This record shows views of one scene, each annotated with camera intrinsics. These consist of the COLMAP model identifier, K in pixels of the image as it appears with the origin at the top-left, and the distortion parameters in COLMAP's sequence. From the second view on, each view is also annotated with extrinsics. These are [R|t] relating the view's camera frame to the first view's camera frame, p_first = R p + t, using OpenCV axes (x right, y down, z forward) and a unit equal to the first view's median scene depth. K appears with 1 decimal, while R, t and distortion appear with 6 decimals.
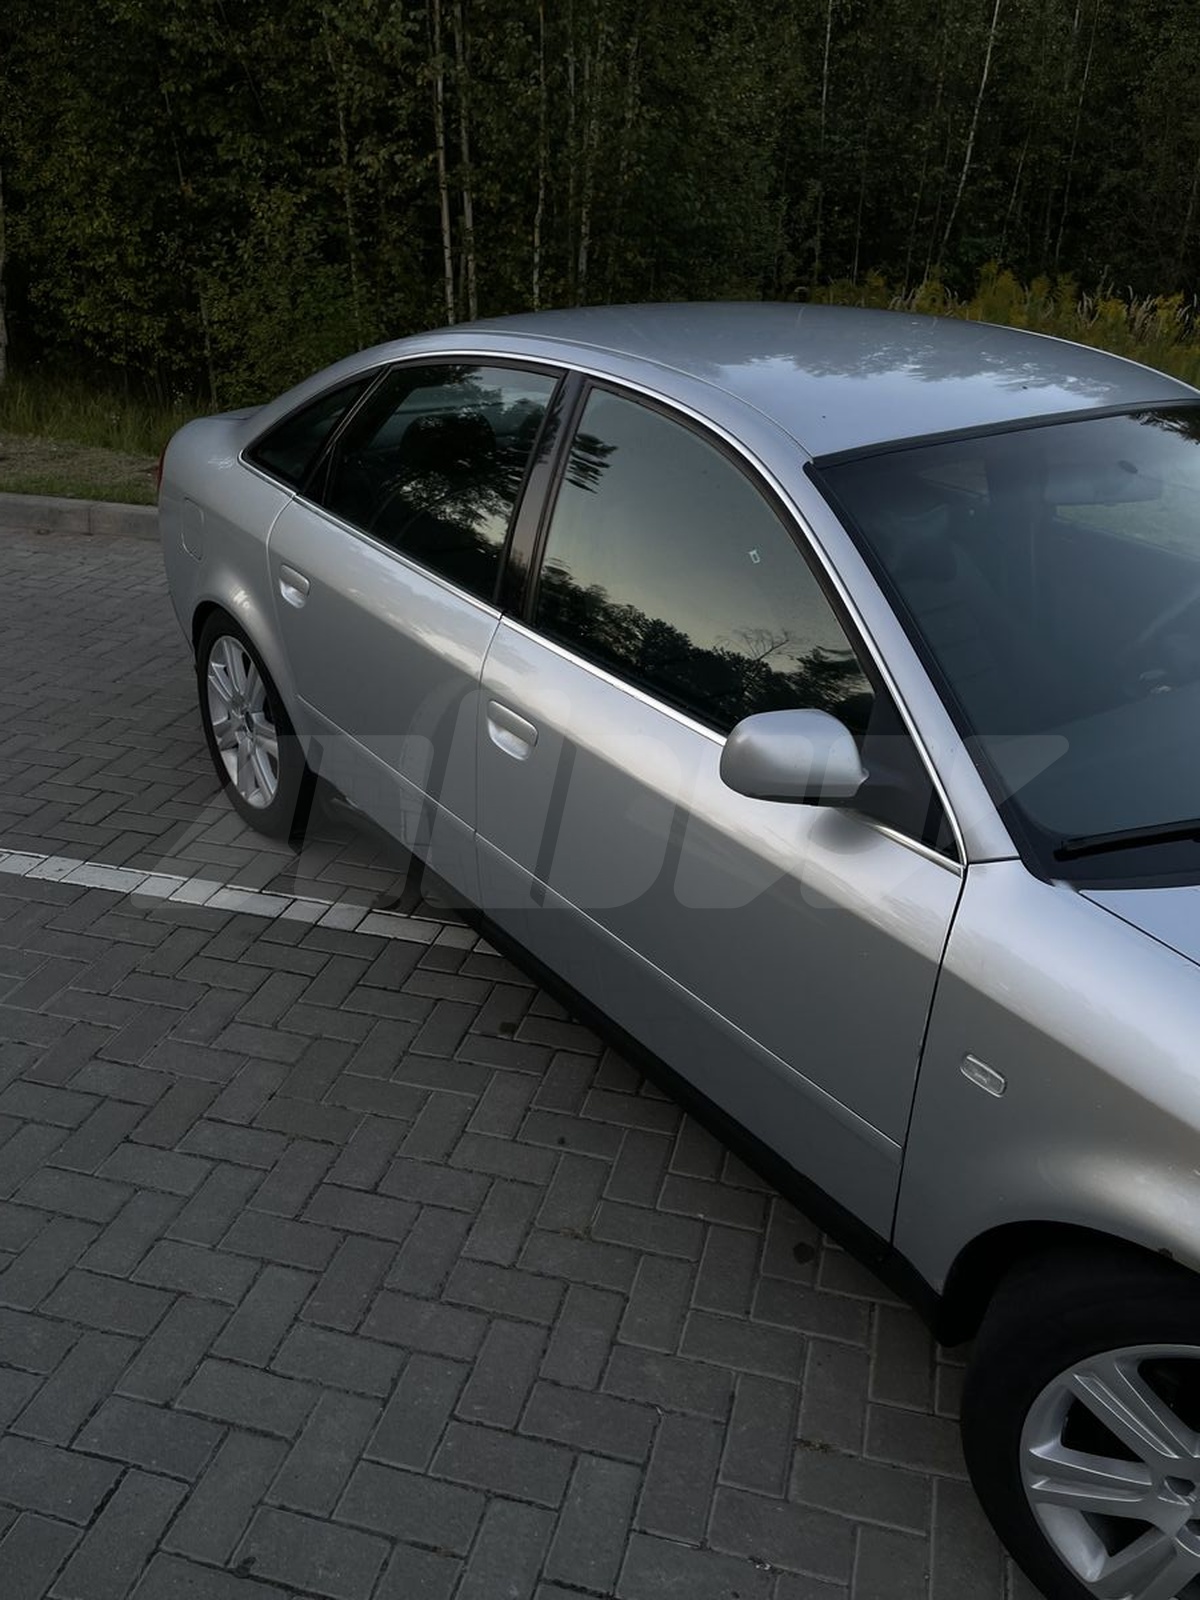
lens RADIAL K [[1280.9, 0, 603.4], [0, 1280.9, 805.2], [0, 0, 1]] dist [0.078402, -0.111241]
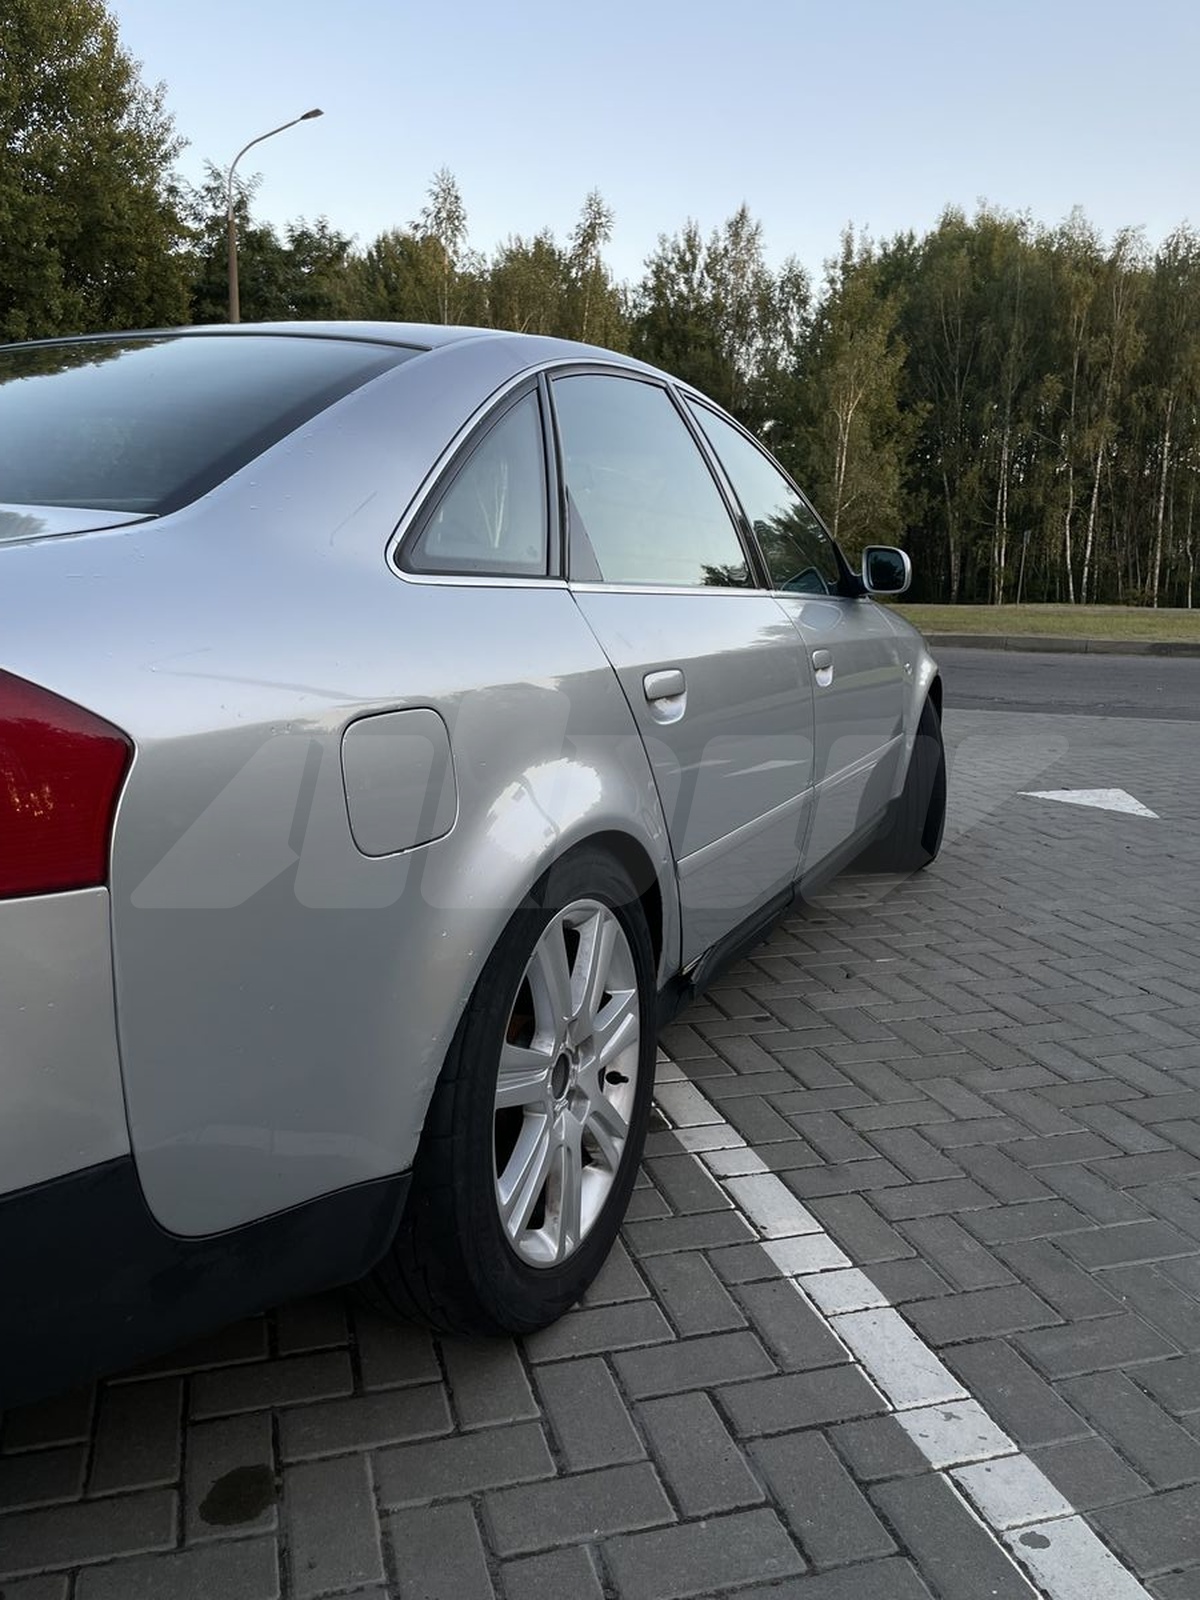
lens RADIAL K [[1280.9, 0, 599.1], [0, 1280.9, 800.5], [0, 0, 1]] dist [0.078402, -0.111241]
pose [[-0.498284, -0.178810, 0.848375, -0.182877], [0.373624, 0.838701, 0.396215, -0.091354], [-0.782380, 0.514400, -0.351104, 0.298002]]
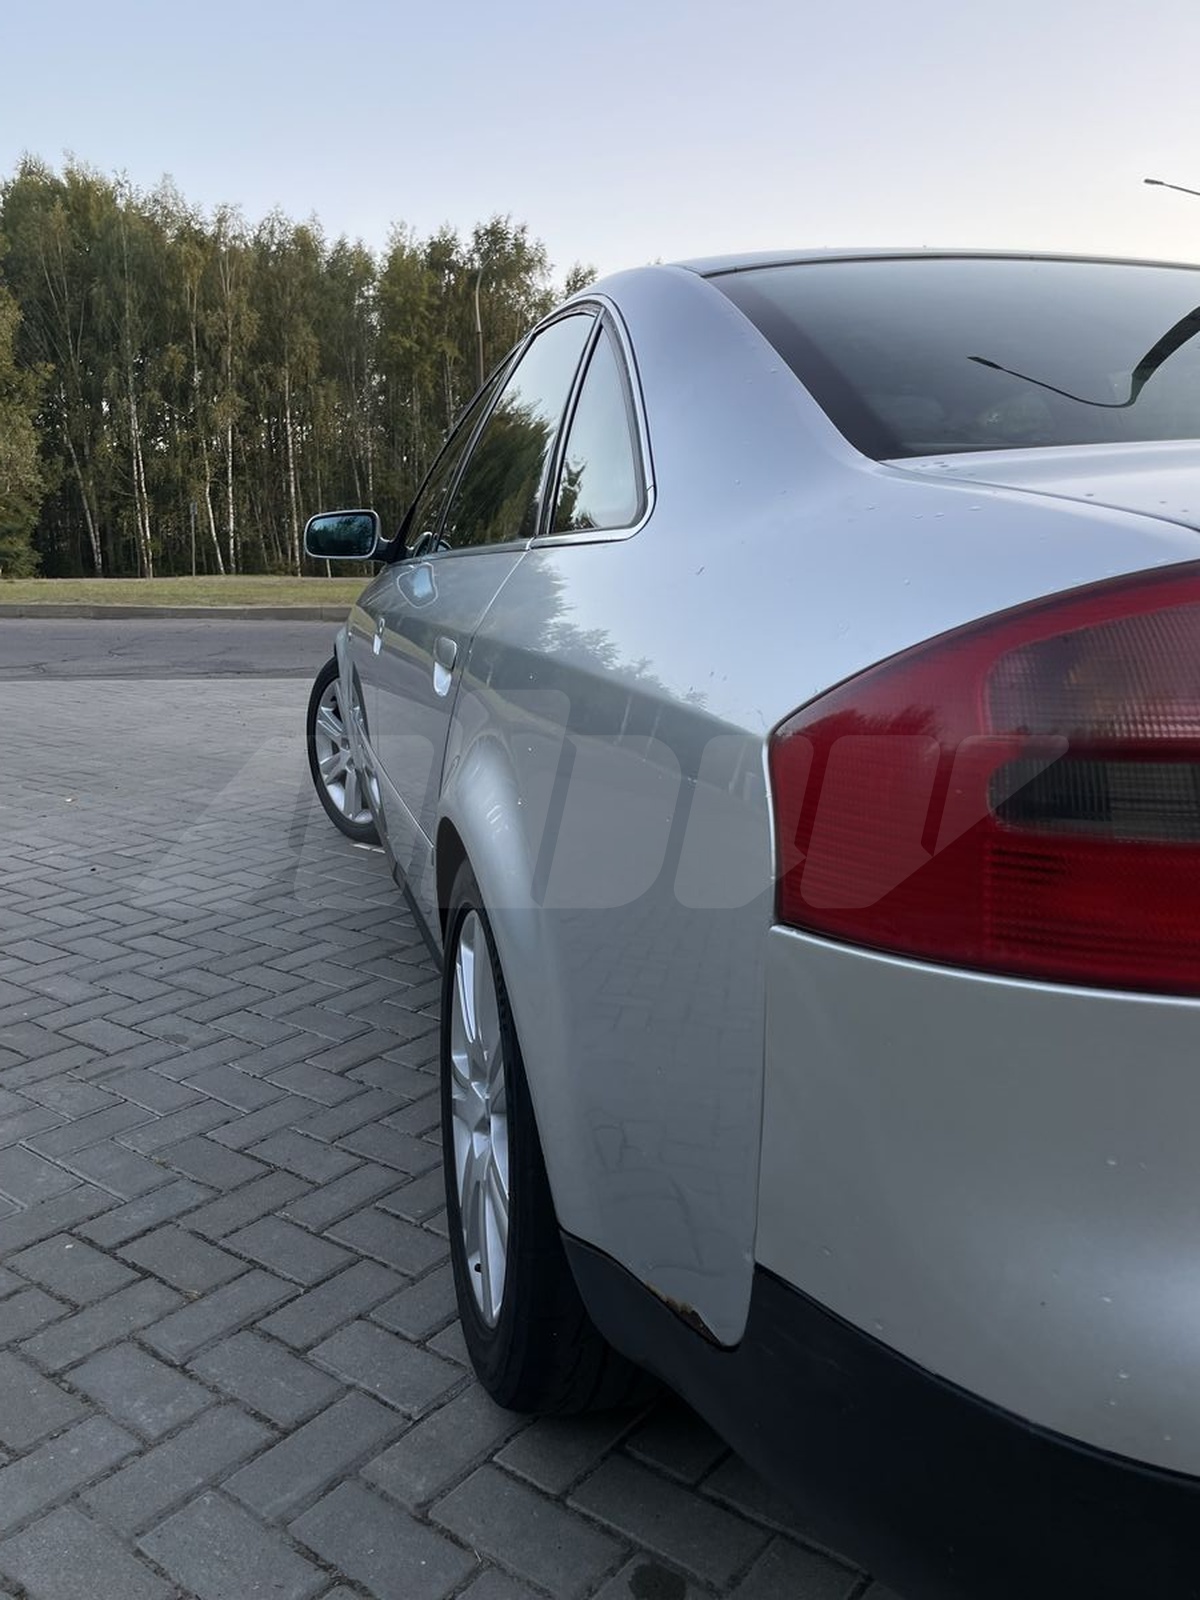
lens RADIAL K [[1280.9, 0, 605.7], [0, 1280.9, 802.2], [0, 0, 1]] dist [0.078402, -0.111241]
pose [[-0.926064, -0.090376, 0.366385, -0.020276], [0.157566, 0.789612, 0.593032, -0.141886], [-0.342897, 0.606915, -0.716991, 0.405675]]
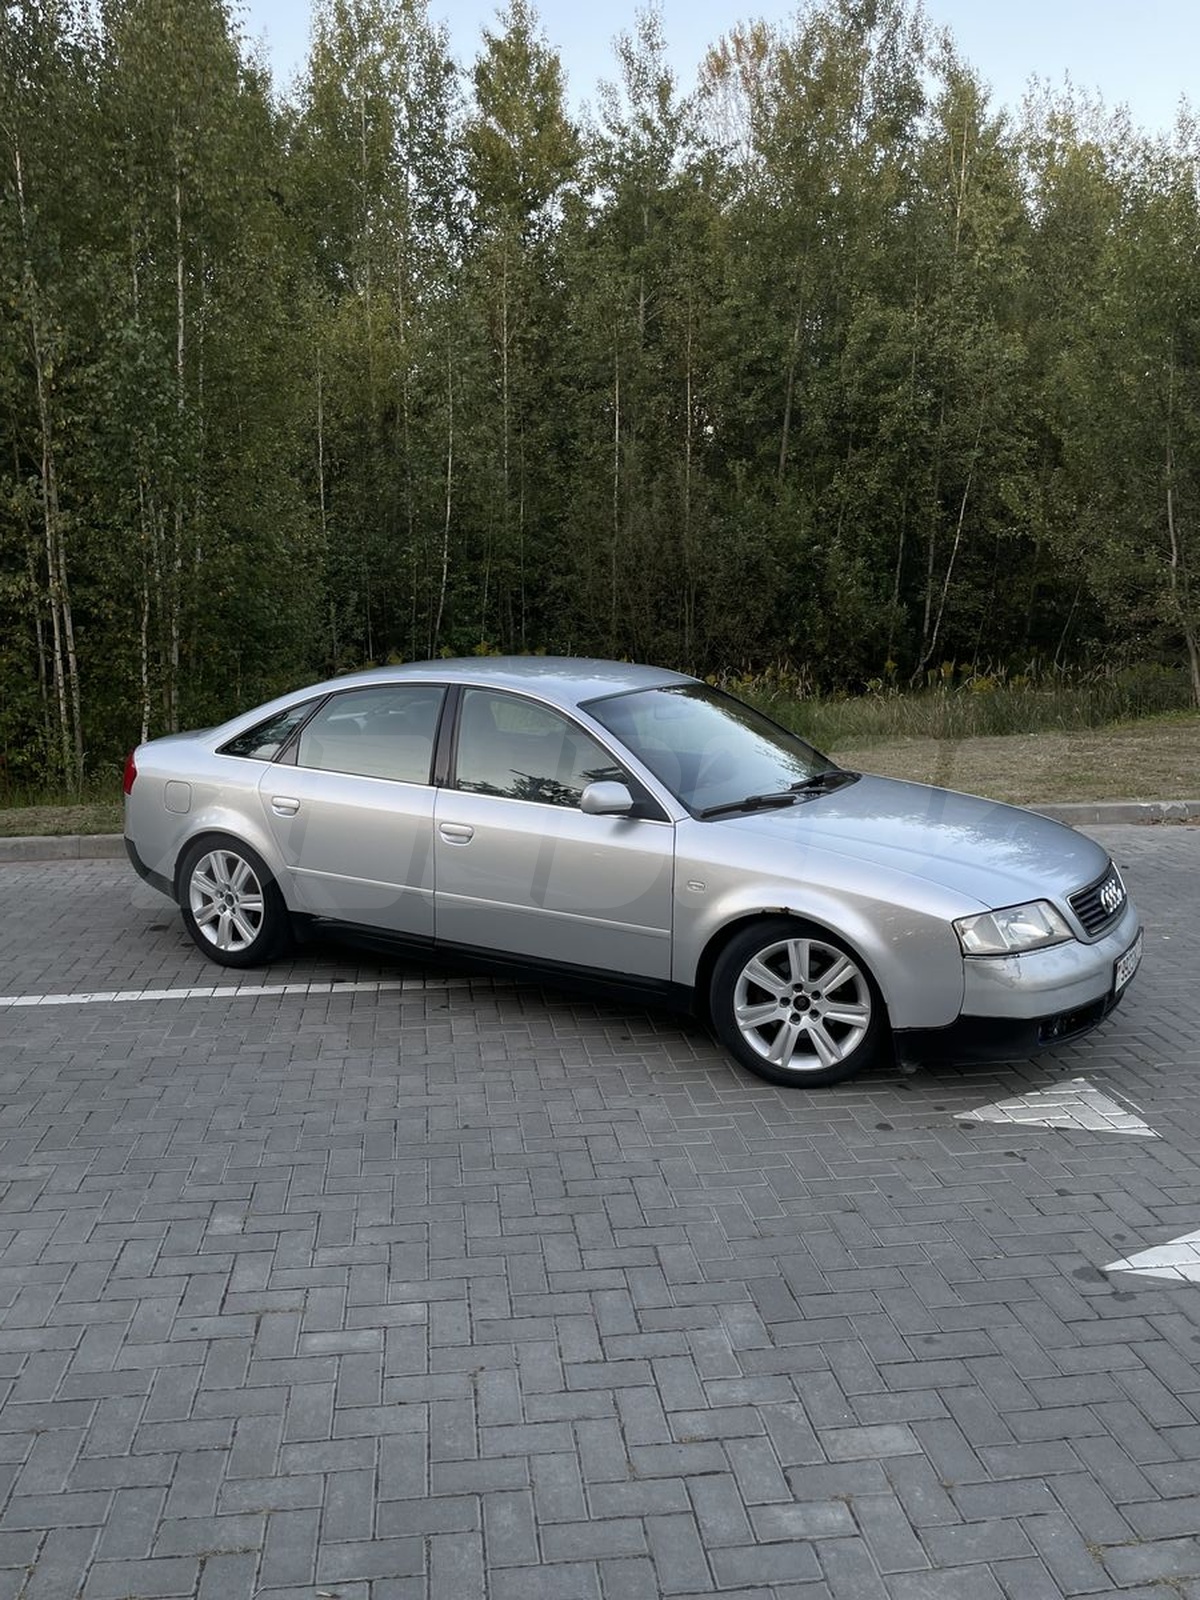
lens RADIAL K [[1280.9, 0, 587.4], [0, 1280.9, 814.4], [0, 0, 1]] dist [0.078402, -0.111241]
pose [[0.926737, -0.096512, 0.363104, -0.119780], [0.190357, 0.953832, -0.232314, 0.084598], [-0.323919, 0.284413, 0.902322, -0.195232]]
